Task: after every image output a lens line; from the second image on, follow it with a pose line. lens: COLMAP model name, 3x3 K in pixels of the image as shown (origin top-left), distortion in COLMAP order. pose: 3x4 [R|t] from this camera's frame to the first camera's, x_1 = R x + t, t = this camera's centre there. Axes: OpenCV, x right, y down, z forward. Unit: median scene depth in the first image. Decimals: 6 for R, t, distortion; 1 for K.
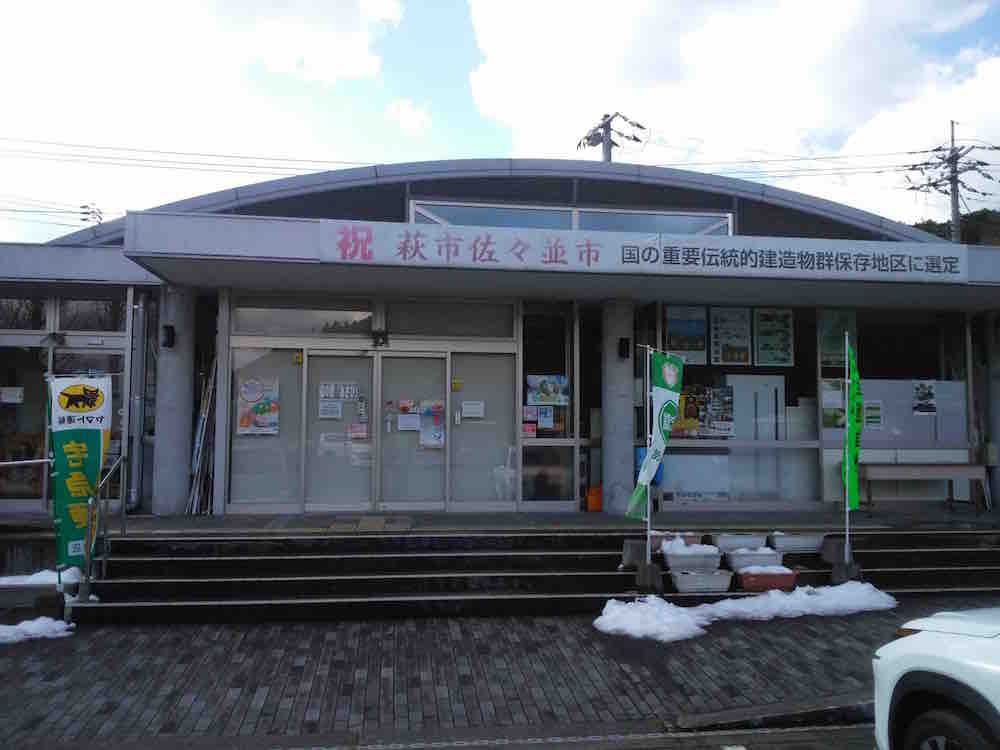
lens RADIAL K [[773.7, 0, 498.8], [0, 773.7, 384.9], [0, 0, 1]] dist [0.072354, -0.113584]
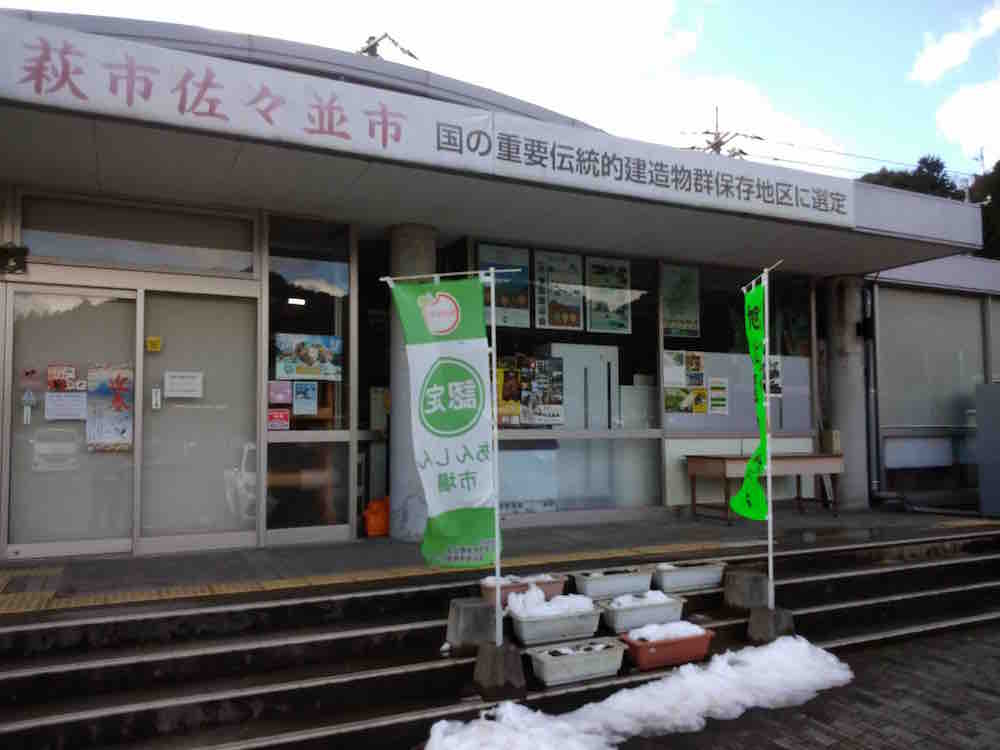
lens RADIAL K [[773.7, 0, 498.8], [0, 773.7, 384.9], [0, 0, 1]] dist [0.072354, -0.113584]
pose [[0.946643, 0.007322, 0.322201, 0.003821], [-0.010076, 0.999926, 0.006878, 0.024504], [-0.322127, -0.009758, 0.946646, 0.329848]]
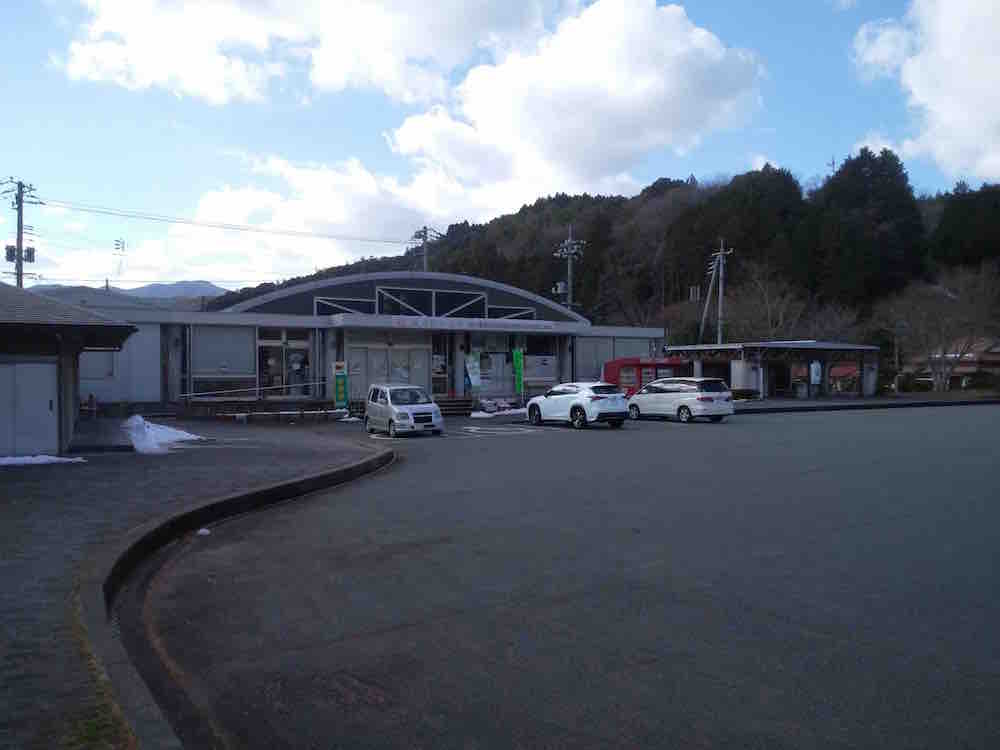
lens RADIAL K [[773.7, 0, 498.8], [0, 773.7, 384.9], [0, 0, 1]] dist [0.072354, -0.113584]
pose [[0.924131, -0.014824, 0.381789, -0.943365], [-0.017130, 0.996635, 0.080161, -0.152032], [-0.381692, -0.080619, 0.920767, -2.077168]]
